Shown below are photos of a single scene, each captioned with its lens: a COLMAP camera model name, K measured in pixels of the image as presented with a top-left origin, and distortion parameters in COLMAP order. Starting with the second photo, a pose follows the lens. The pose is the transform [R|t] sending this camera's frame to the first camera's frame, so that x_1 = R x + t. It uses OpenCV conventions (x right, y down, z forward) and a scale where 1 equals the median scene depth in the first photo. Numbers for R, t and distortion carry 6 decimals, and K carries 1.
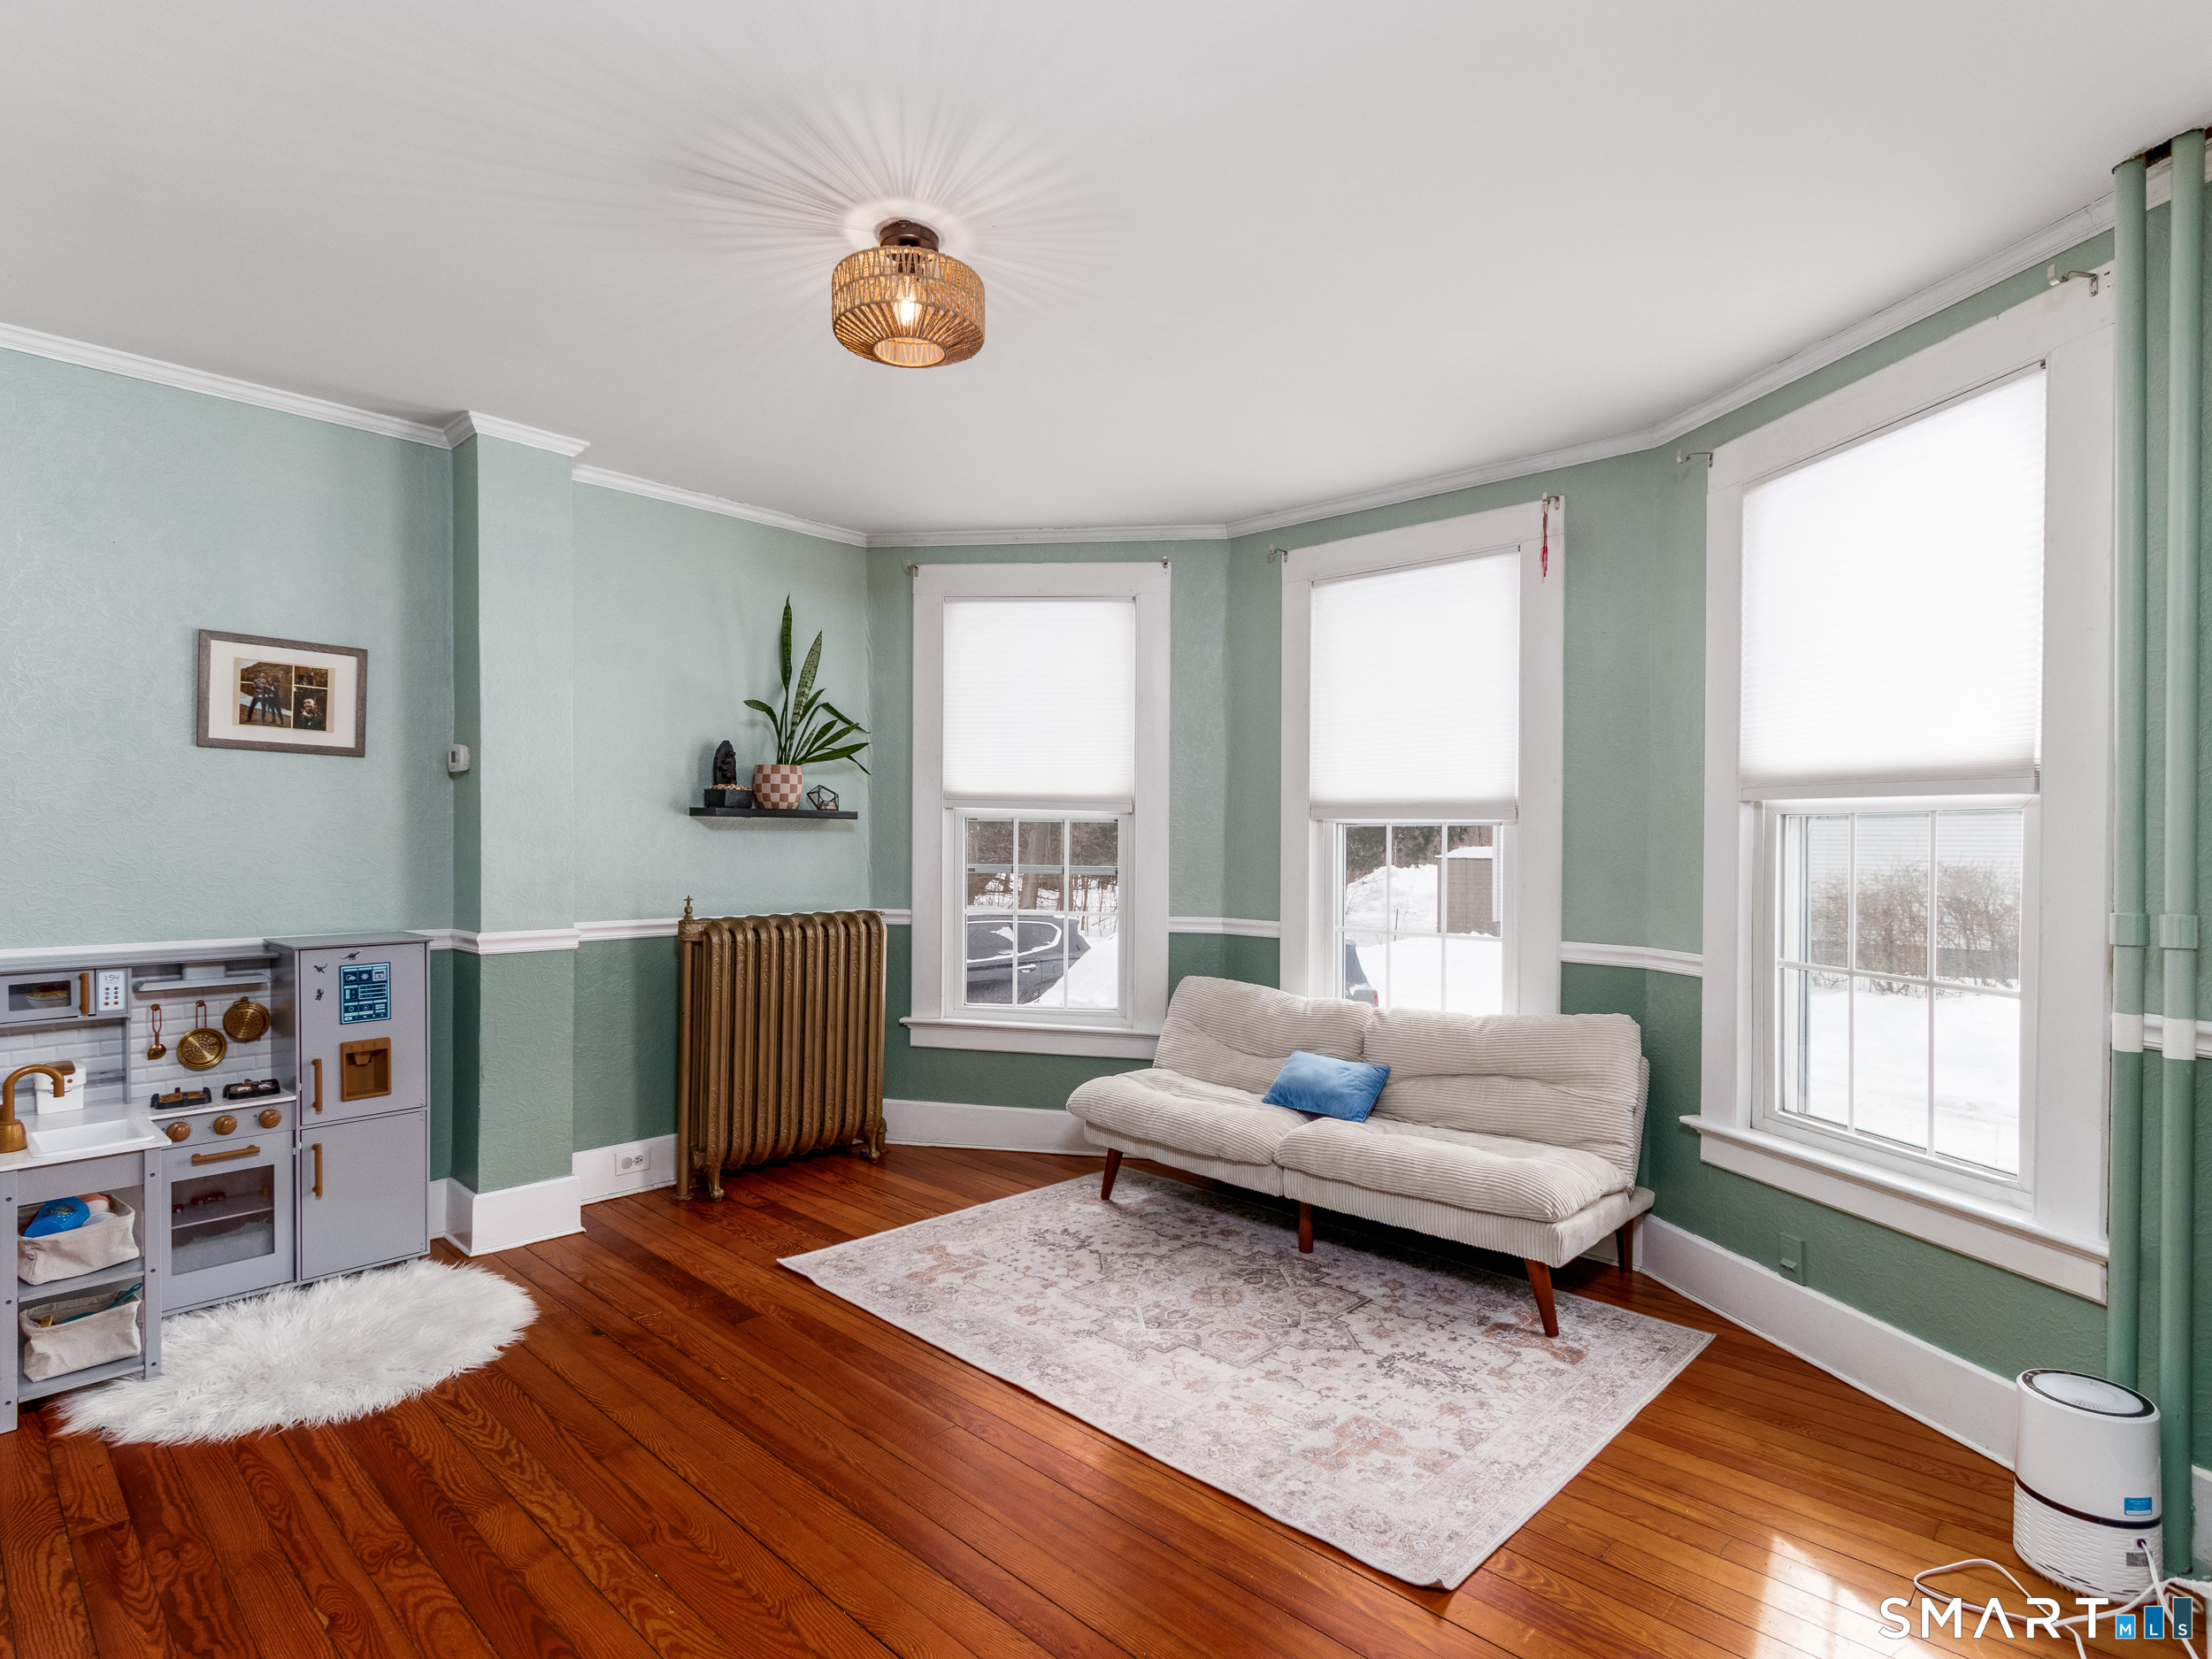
lens RADIAL K [[1155.4, 0, 1060.9], [0, 1155.4, 836.9], [0, 0, 1]] dist [0.006495, -0.001997]
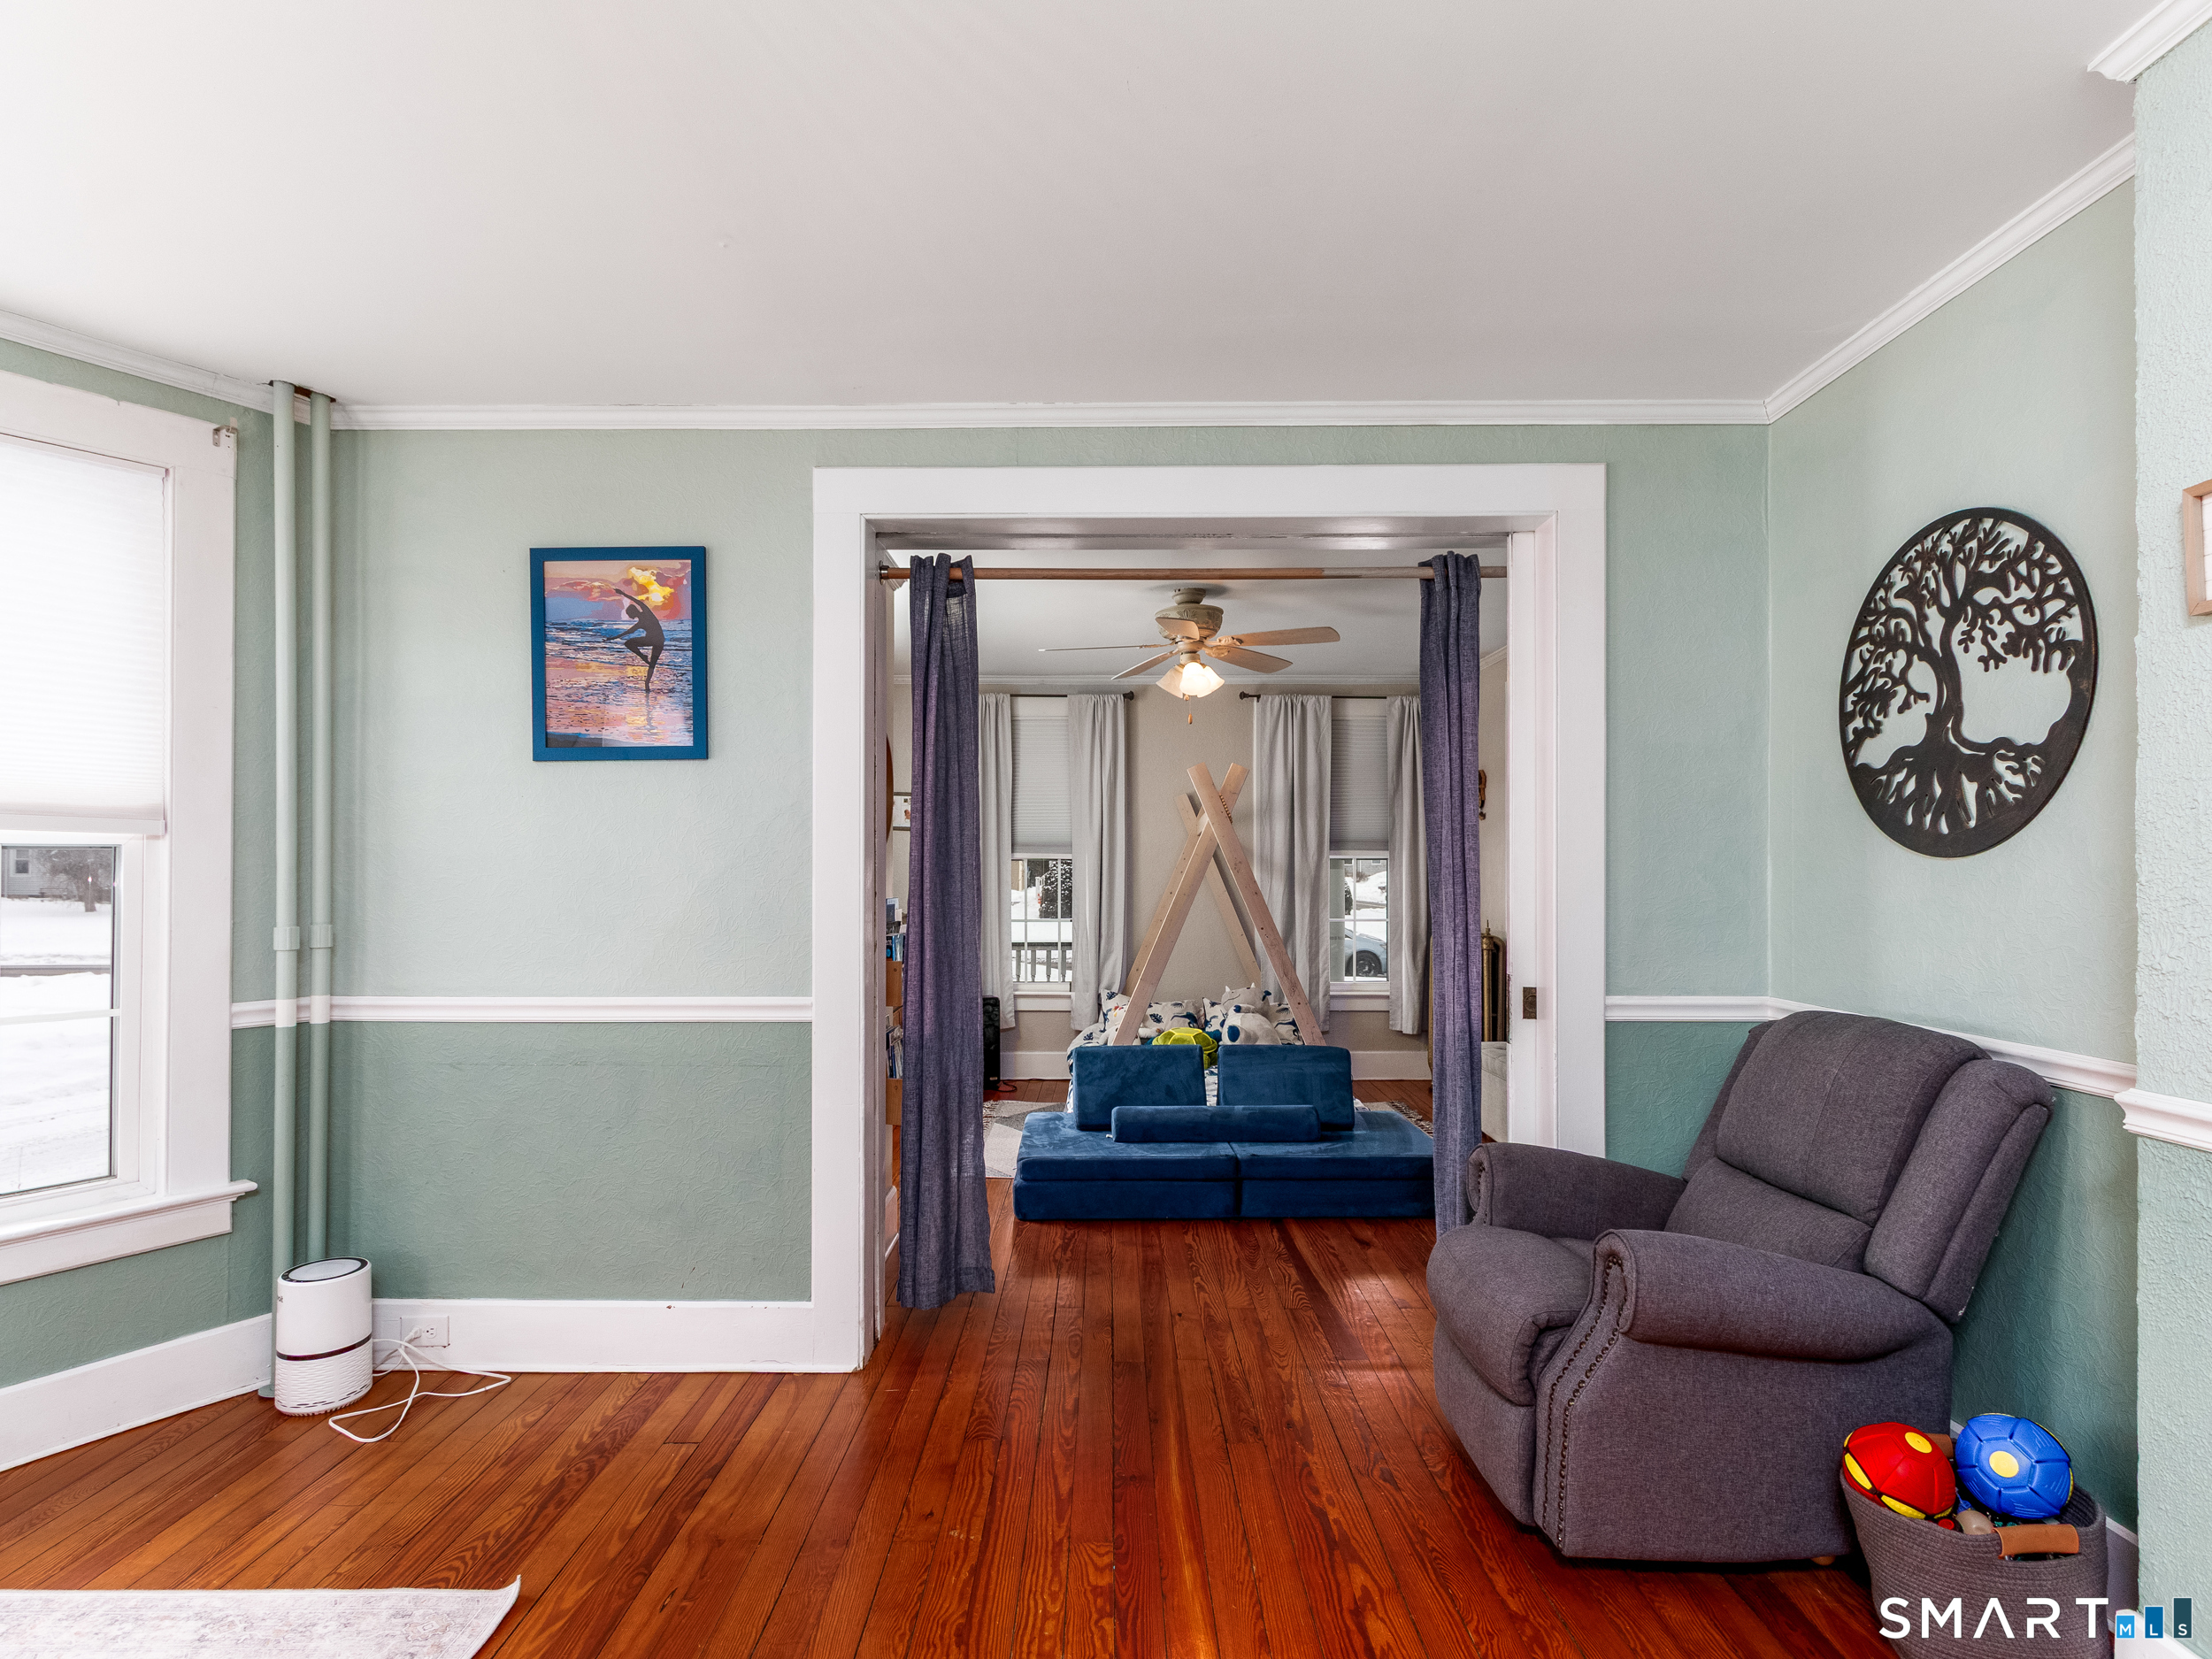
lens RADIAL K [[1155.4, 0, 1053.7], [0, 1155.4, 866.0], [0, 0, 1]] dist [0.006495, -0.001997]
pose [[-0.670189, -0.004389, 0.742177, -0.422844], [-0.006946, 0.999976, -0.000359, -0.008094], [-0.742158, -0.005395, -0.670203, 0.730666]]
